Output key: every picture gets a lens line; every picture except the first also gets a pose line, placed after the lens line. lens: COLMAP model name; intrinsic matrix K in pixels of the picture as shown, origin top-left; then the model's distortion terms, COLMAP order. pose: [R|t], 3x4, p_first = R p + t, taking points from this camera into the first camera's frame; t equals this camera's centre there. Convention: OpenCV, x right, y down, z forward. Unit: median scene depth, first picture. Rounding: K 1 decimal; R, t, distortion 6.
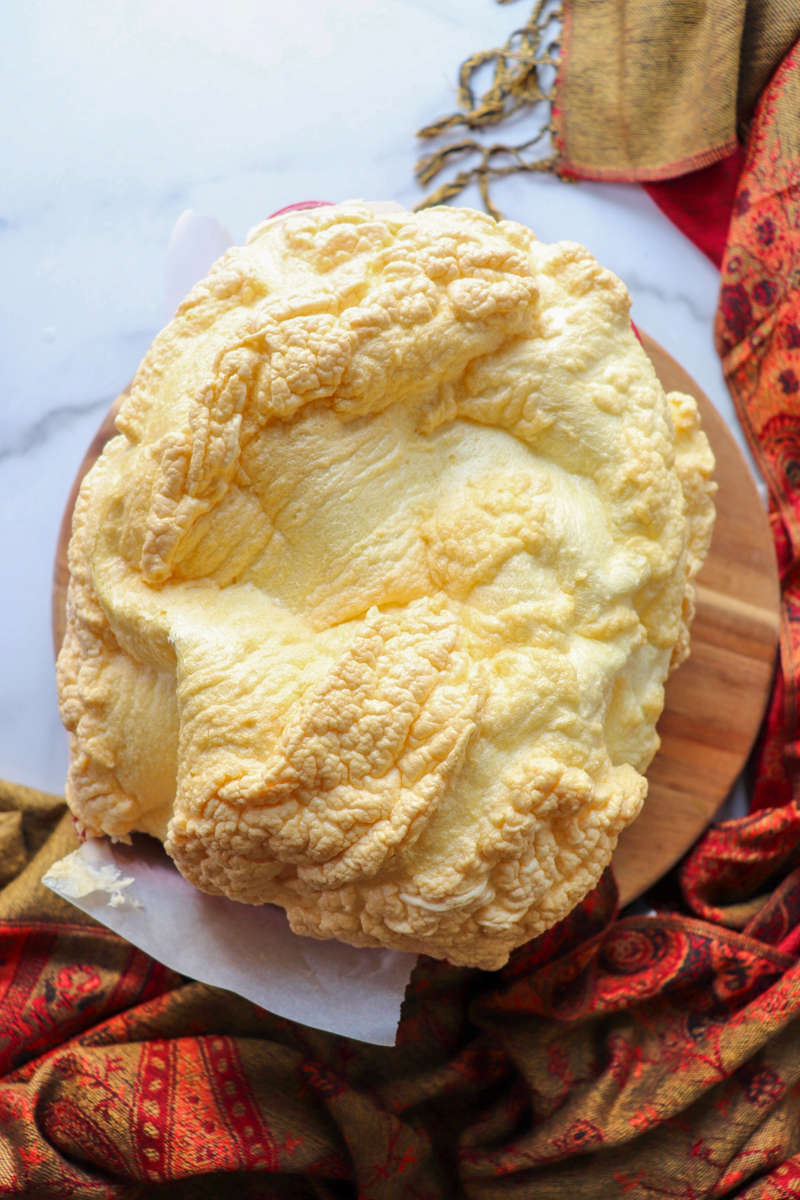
lens RADIAL K [[1026.1, 0, 400.0], [0, 1026.1, 600.0], [0, 0, 1]] dist [-0.005051, -0.152519]
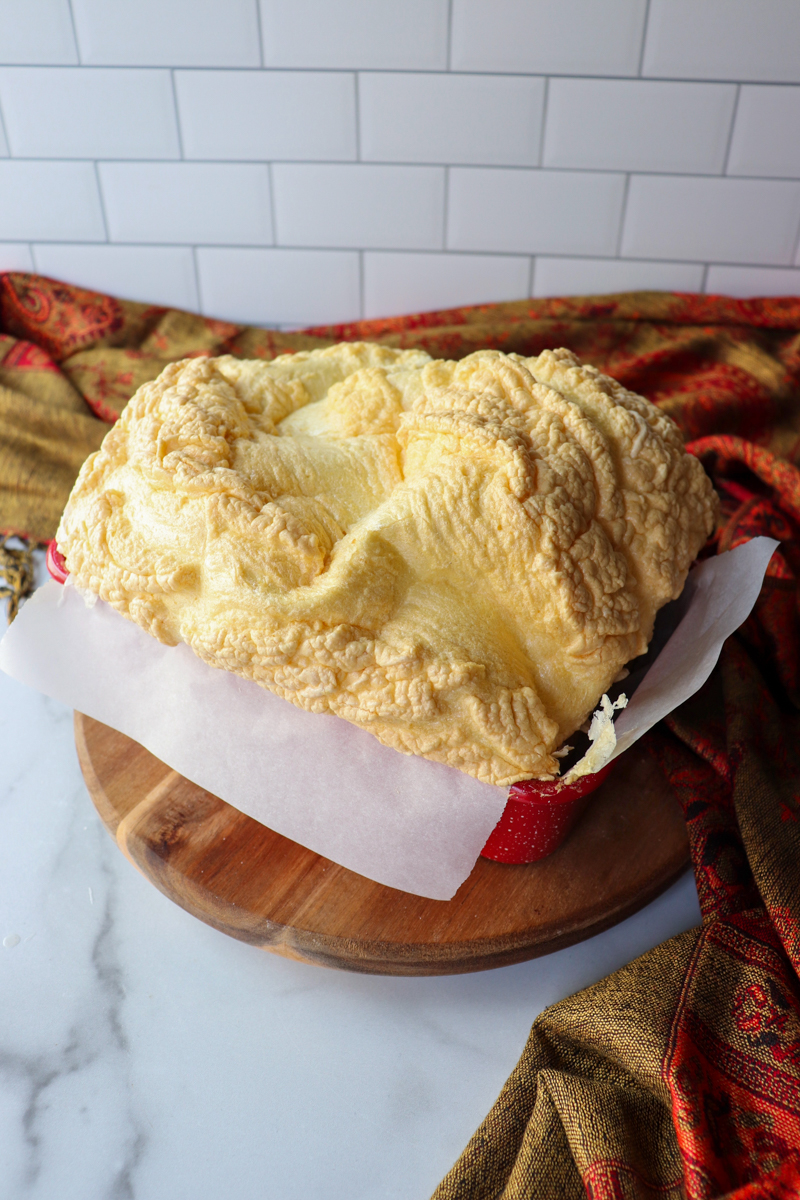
lens RADIAL K [[1141.0, 0, 400.0], [0, 1141.0, 600.0], [0, 0, 1]] dist [-0.115434, 0.014332]
pose [[0.253466, -0.660419, 0.706825, -1.156361], [0.967210, 0.160839, -0.196560, 0.320989], [0.016127, 0.733469, 0.679532, 0.211615]]
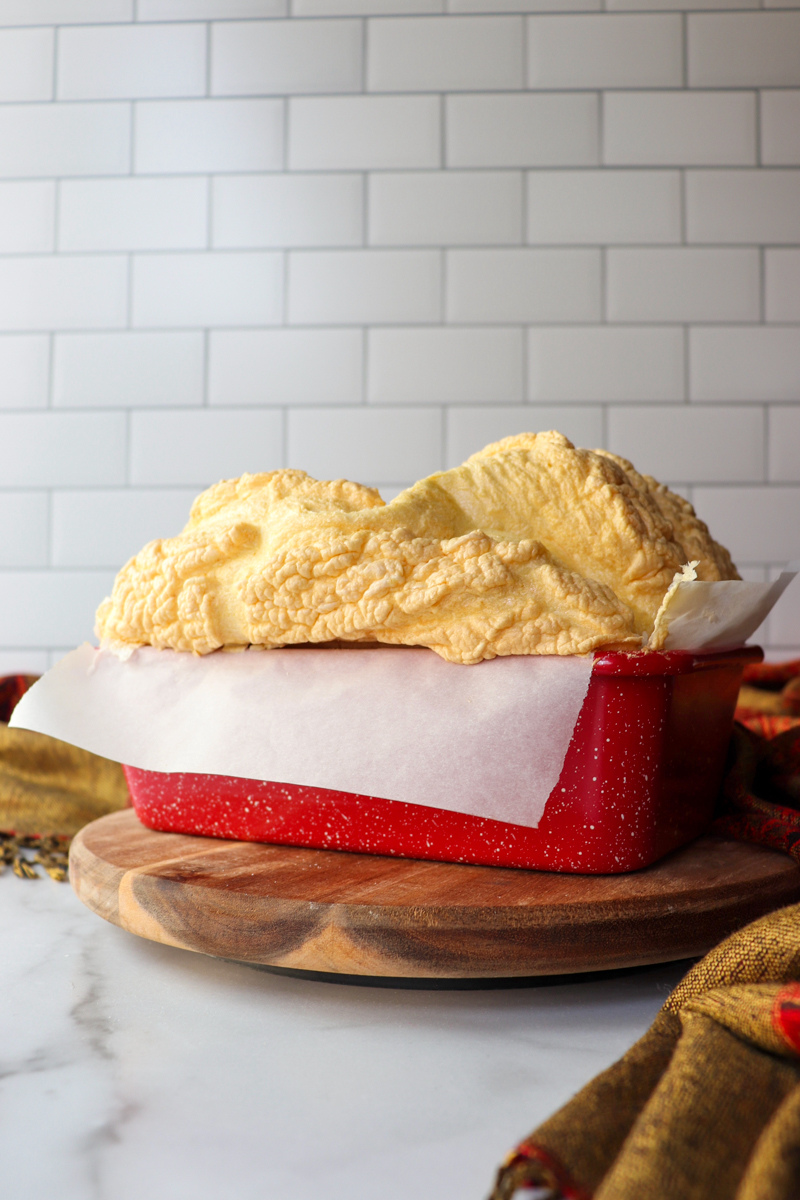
lens RADIAL K [[1187.5, 0, 374.4], [0, 1187.5, 605.3], [0, 0, 1]] dist [-0.147318, 0.084655]
pose [[0.223099, -0.017549, 0.974638, -1.592046], [0.974736, -0.007090, -0.223249, 0.277953], [0.010828, 0.999821, 0.015524, 1.124830]]
